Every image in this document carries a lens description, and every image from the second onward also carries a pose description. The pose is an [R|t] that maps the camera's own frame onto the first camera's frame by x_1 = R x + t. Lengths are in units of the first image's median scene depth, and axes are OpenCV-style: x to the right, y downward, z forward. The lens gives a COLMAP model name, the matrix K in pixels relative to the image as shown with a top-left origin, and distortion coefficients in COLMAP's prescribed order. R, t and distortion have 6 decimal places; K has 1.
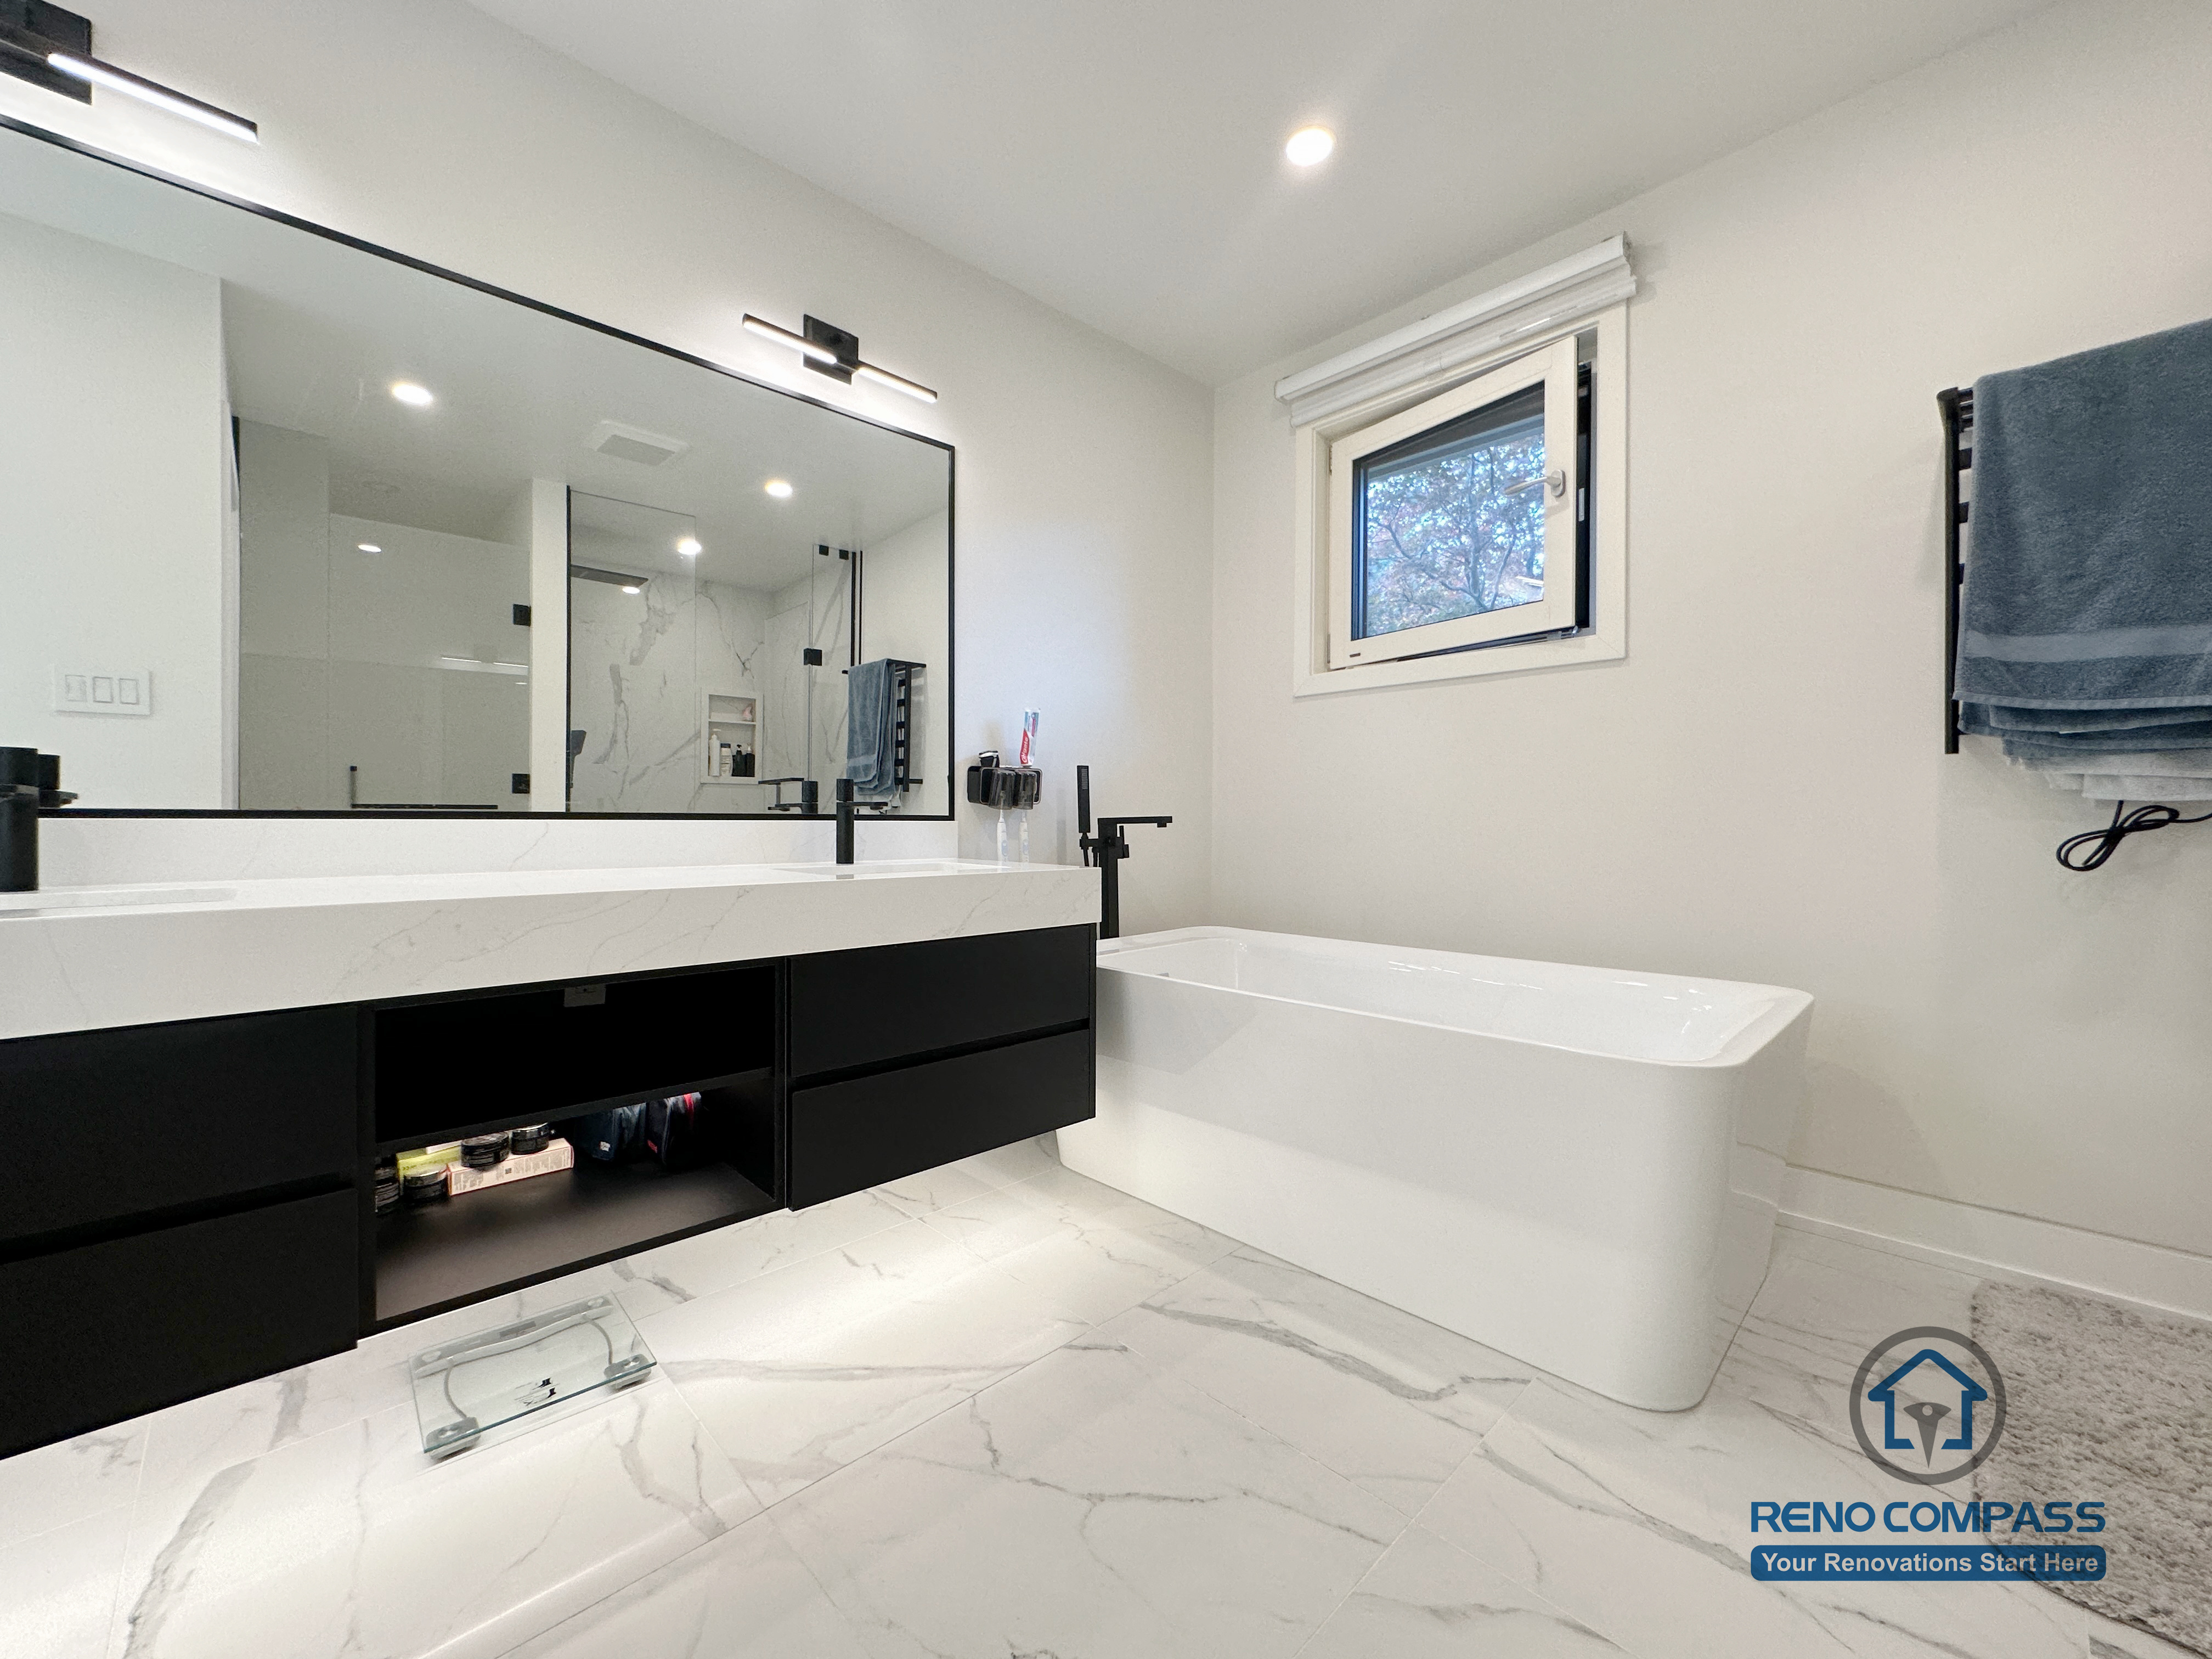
lens RADIAL K [[885.1, 0, 1118.8], [0, 885.1, 839.3], [0, 0, 1]] dist [-0.004017, -0.000004]
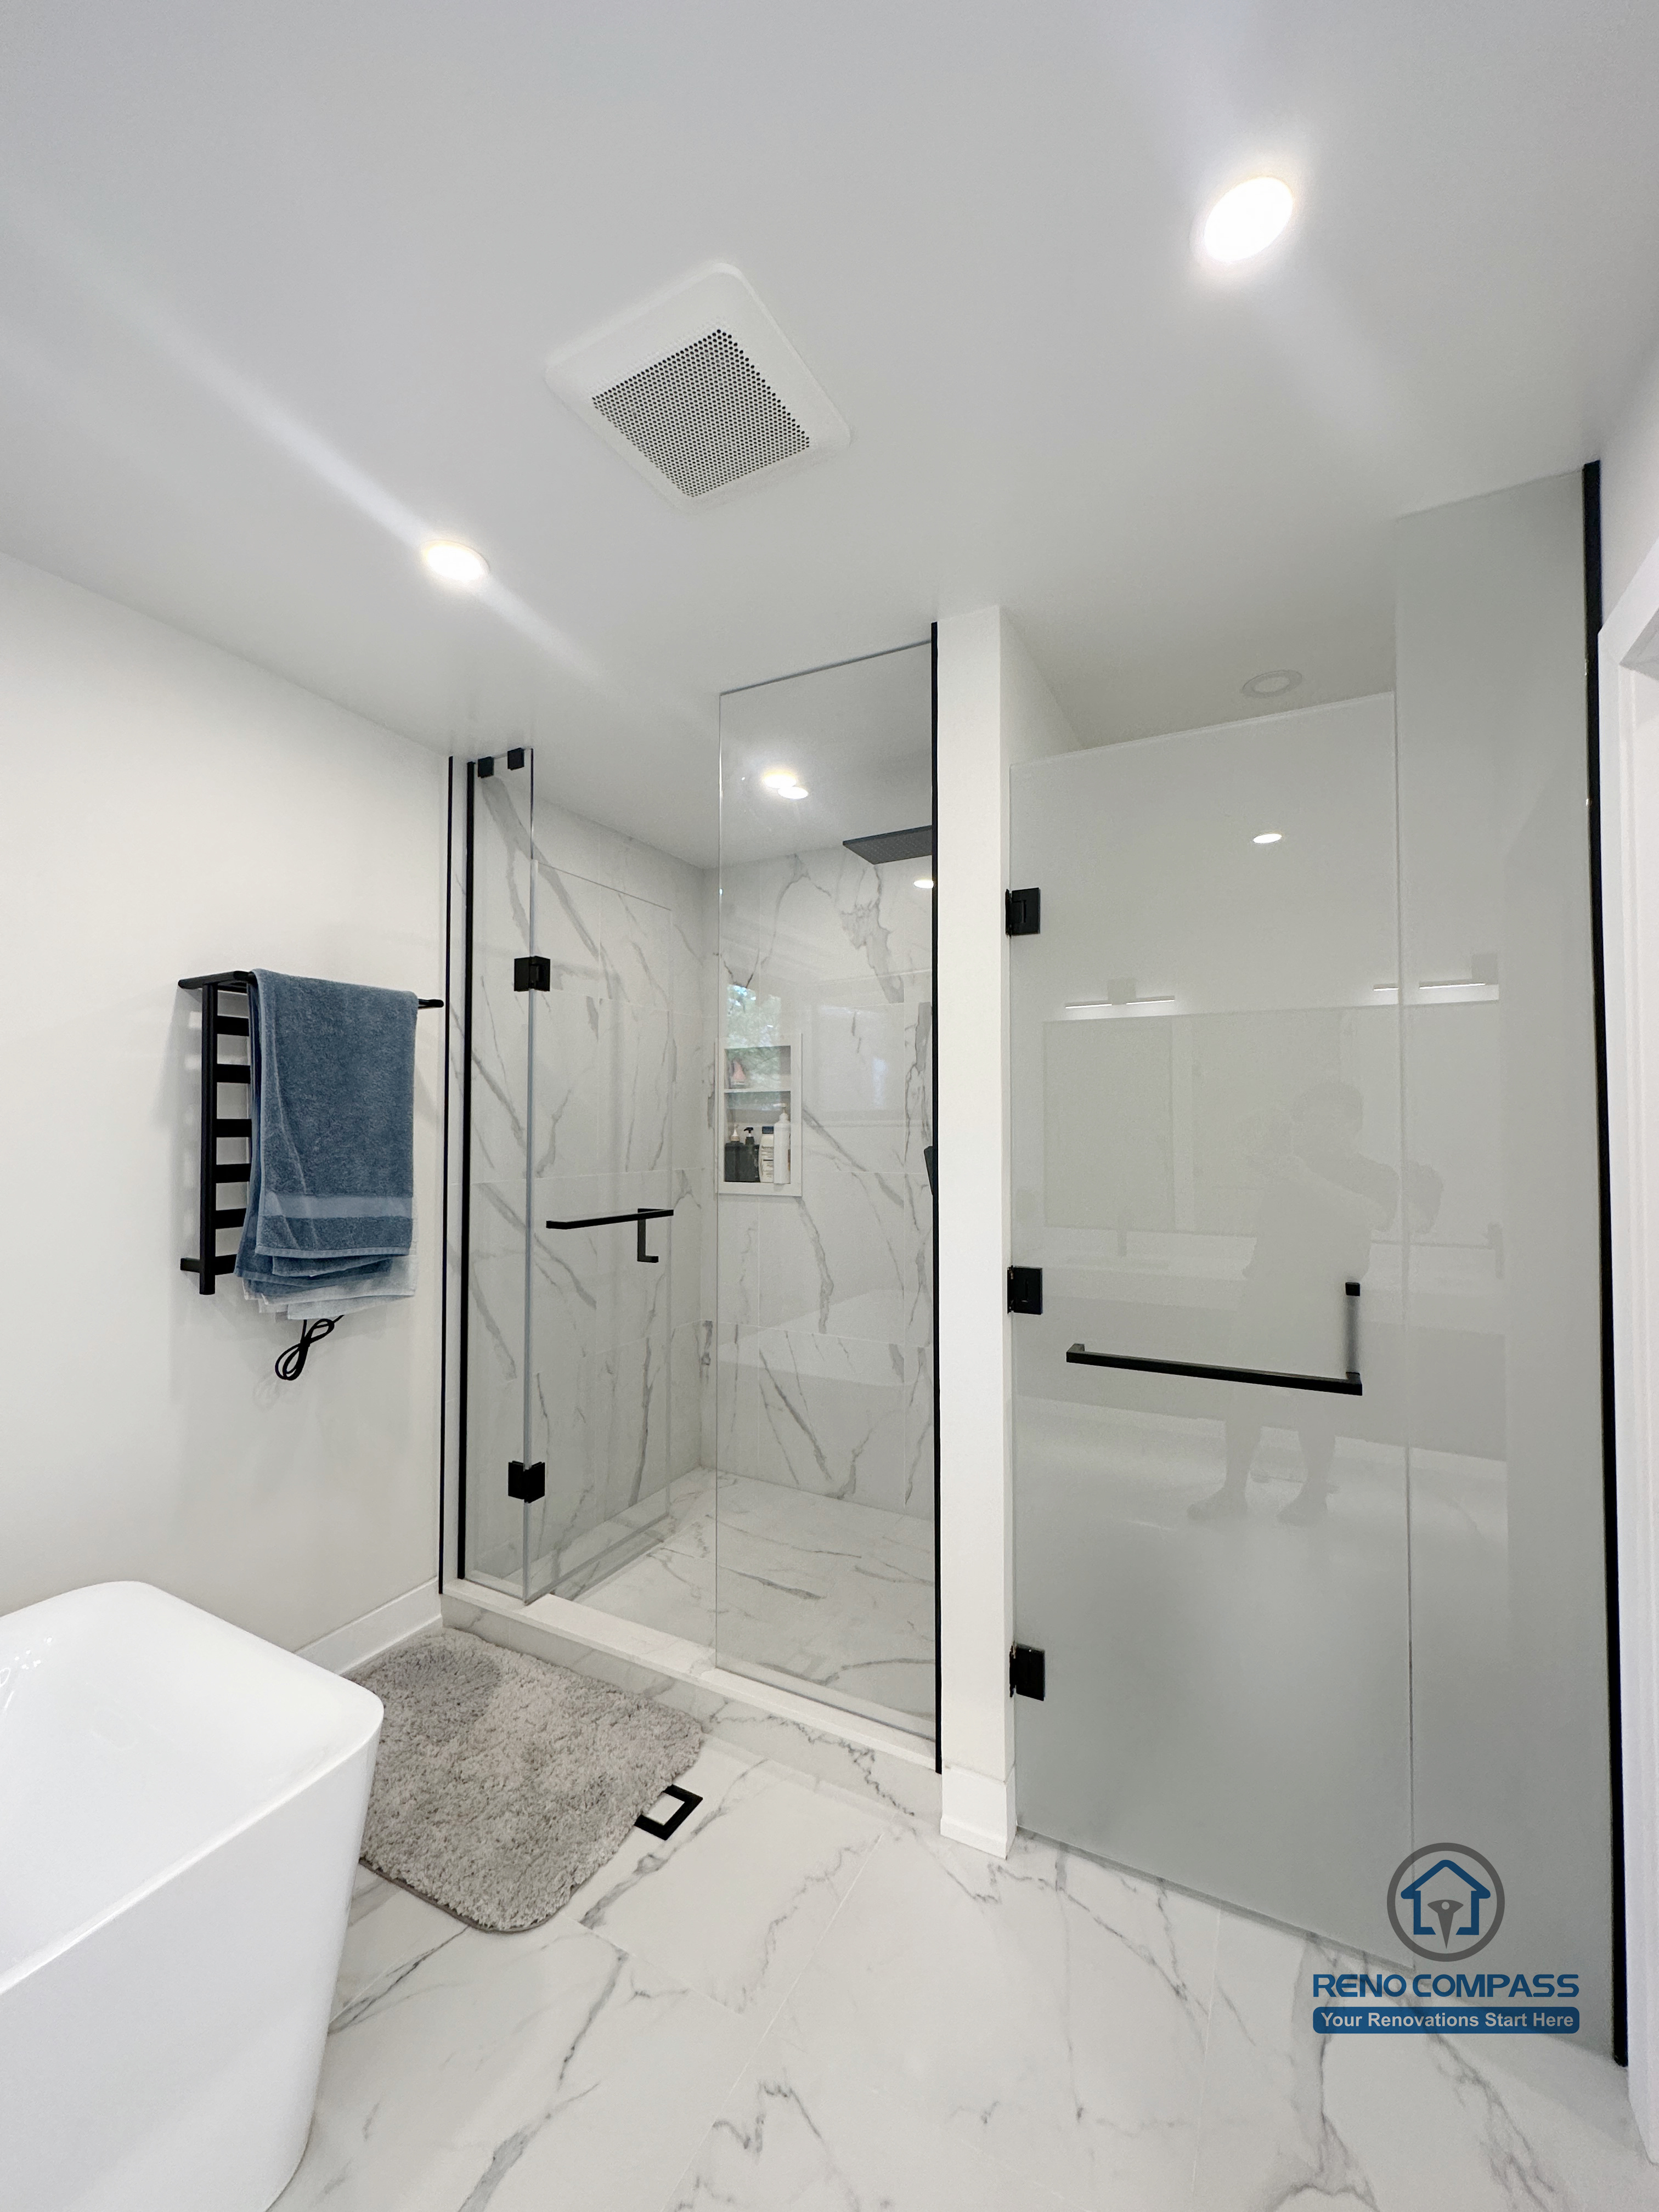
lens RADIAL K [[885.1, 0, 829.4], [0, 885.1, 1104.7], [0, 0, 1]] dist [-0.004017, -0.000004]
pose [[-0.315867, 0.022703, 0.948532, -0.261228], [0.015539, 0.999703, -0.018753, -0.238035], [-0.948676, 0.008816, -0.316126, 0.502955]]
